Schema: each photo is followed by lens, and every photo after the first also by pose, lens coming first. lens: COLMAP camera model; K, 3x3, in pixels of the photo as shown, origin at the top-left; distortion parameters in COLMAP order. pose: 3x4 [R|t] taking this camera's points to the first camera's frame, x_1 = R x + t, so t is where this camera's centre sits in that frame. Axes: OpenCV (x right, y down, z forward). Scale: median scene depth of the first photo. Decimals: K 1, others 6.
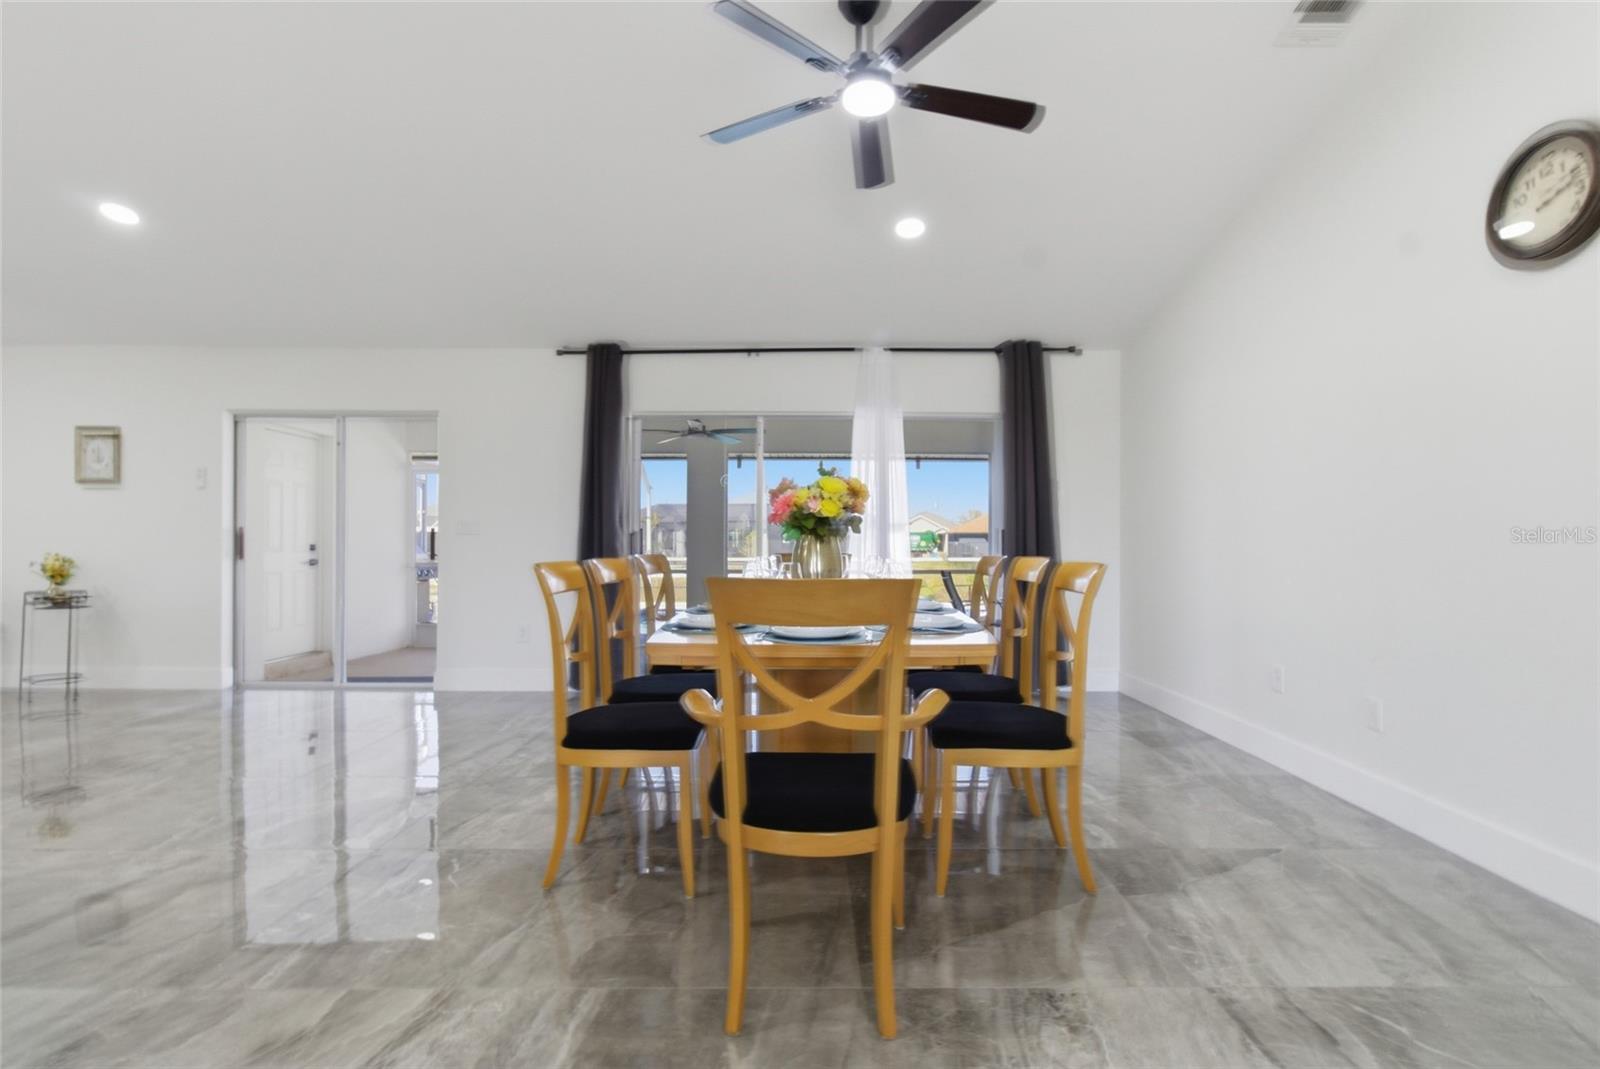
lens RADIAL K [[757.4, 0, 784.0], [0, 757.4, 536.2], [0, 0, 1]] dist [-0.014605, 0.009249]
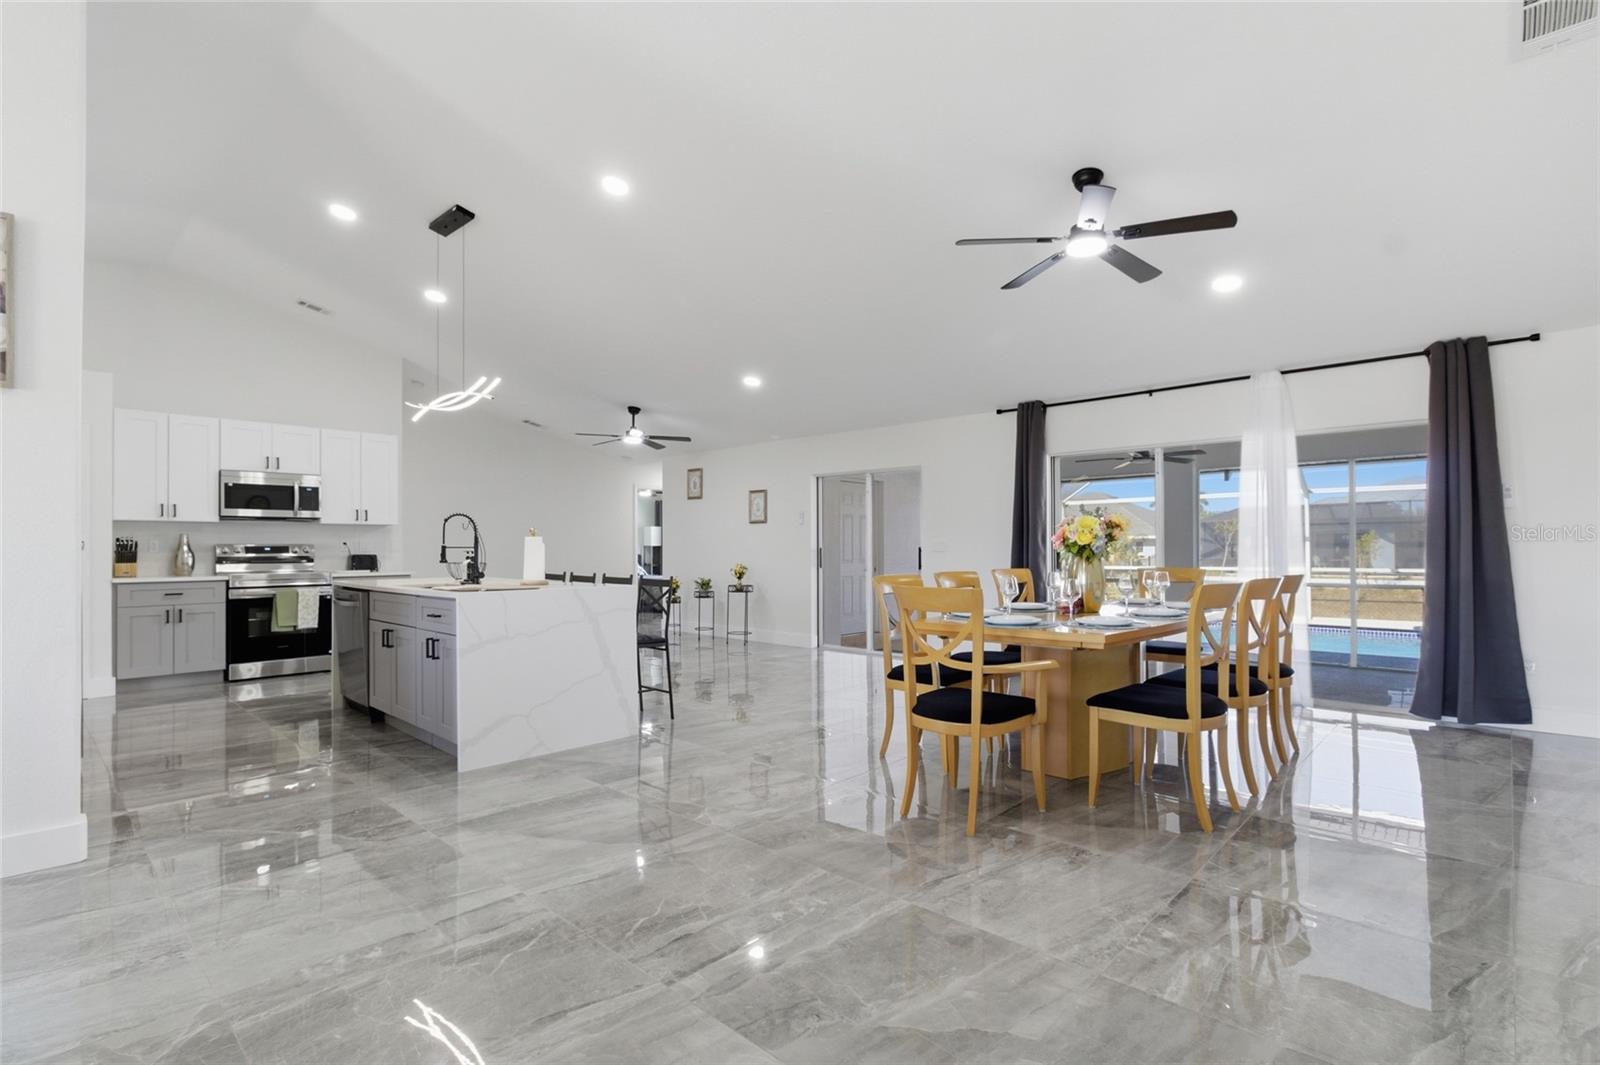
lens RADIAL K [[757.4, 0, 798.2], [0, 757.4, 538.5], [0, 0, 1]] dist [-0.014605, 0.009249]
pose [[0.725264, -0.014479, -0.688318, 0.360366], [0.011890, 0.999893, -0.008506, -0.018043], [0.688368, -0.002015, 0.725359, -0.204015]]
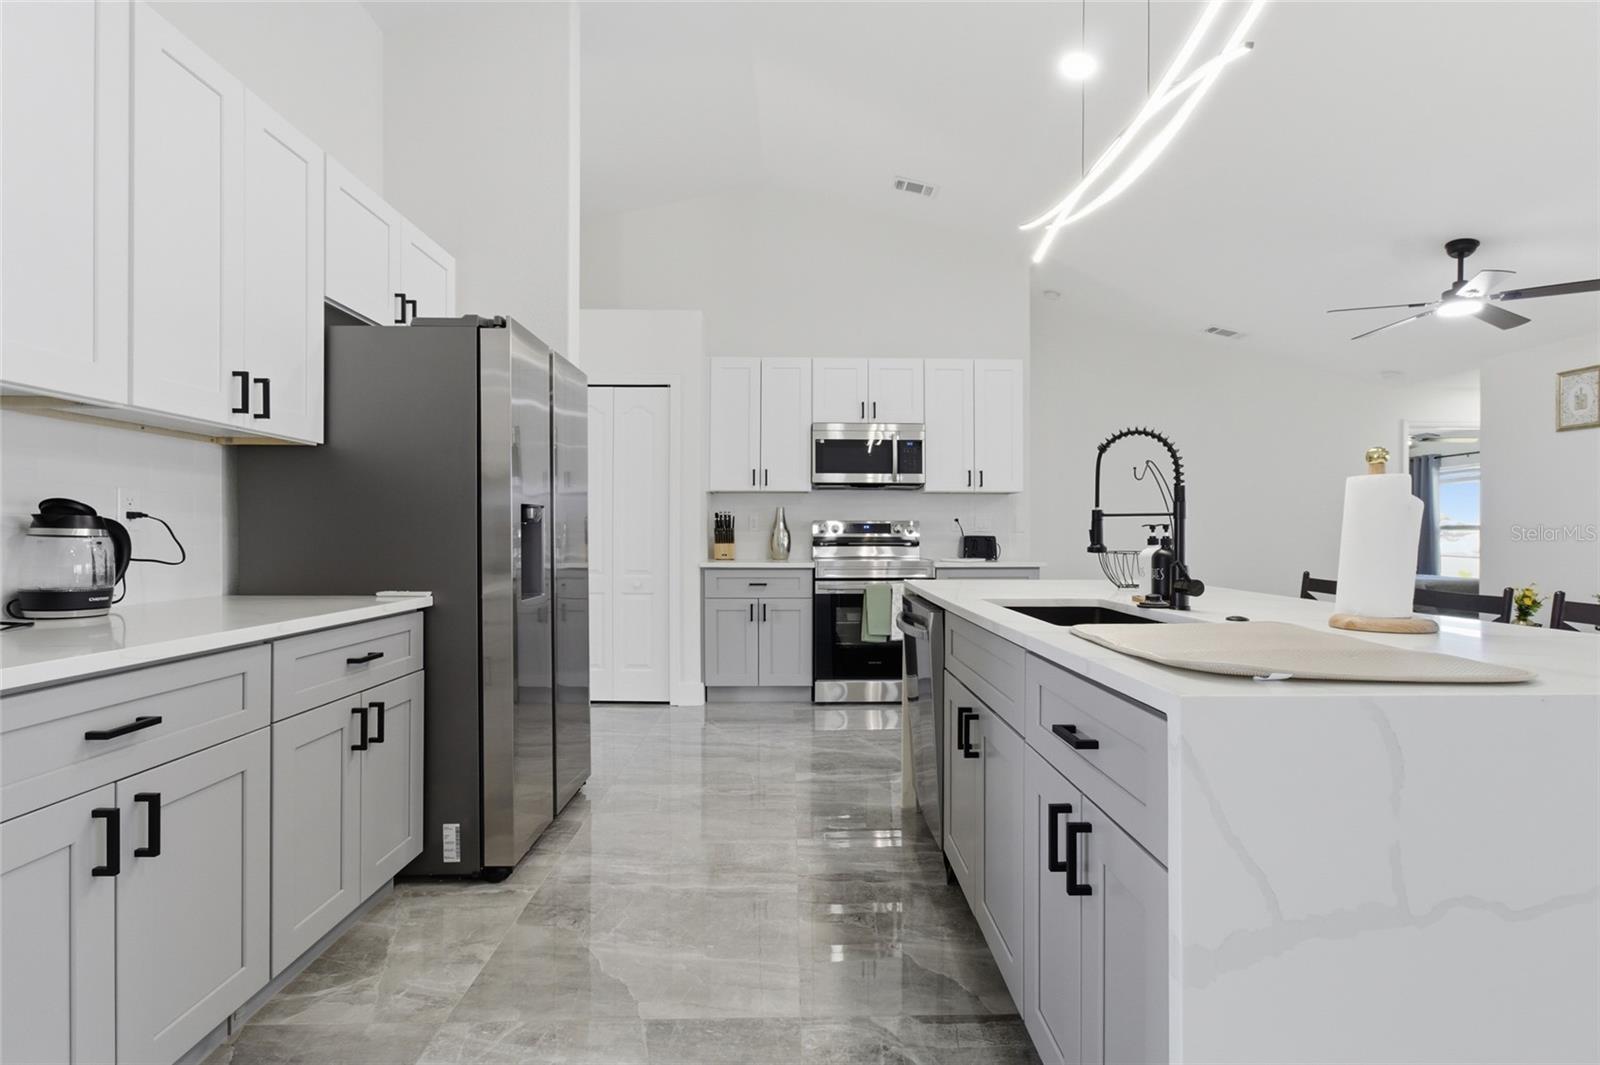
lens RADIAL K [[757.4, 0, 808.0], [0, 757.4, 532.2], [0, 0, 1]] dist [-0.014605, 0.009249]
pose [[0.018612, -0.006010, -0.999809, -0.227033], [0.006978, 0.999958, -0.005881, -0.009870], [0.999802, -0.006867, 0.018653, 0.020292]]
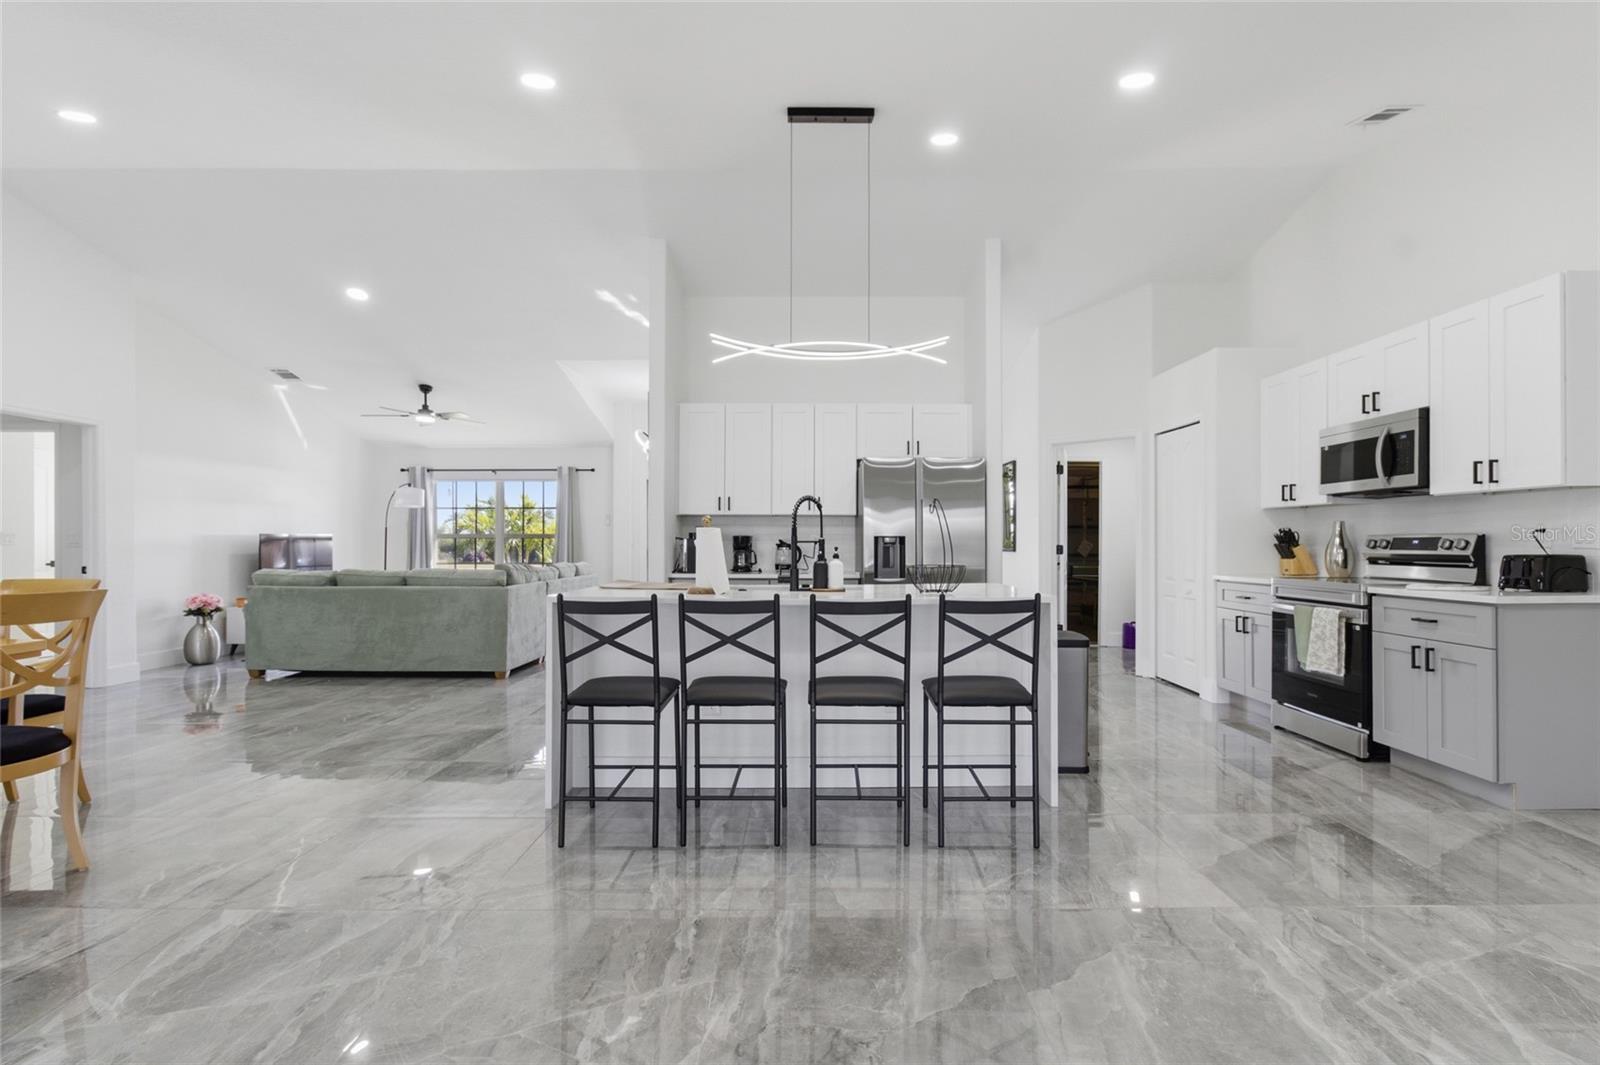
lens RADIAL K [[757.4, 0, 813.4], [0, 757.4, 543.0], [0, 0, 1]] dist [-0.014605, 0.009249]
pose [[-0.999971, -0.004433, -0.006182, -0.598728], [-0.004376, 0.999948, -0.009209, -0.010997], [0.006223, -0.009182, -0.999938, 0.922956]]
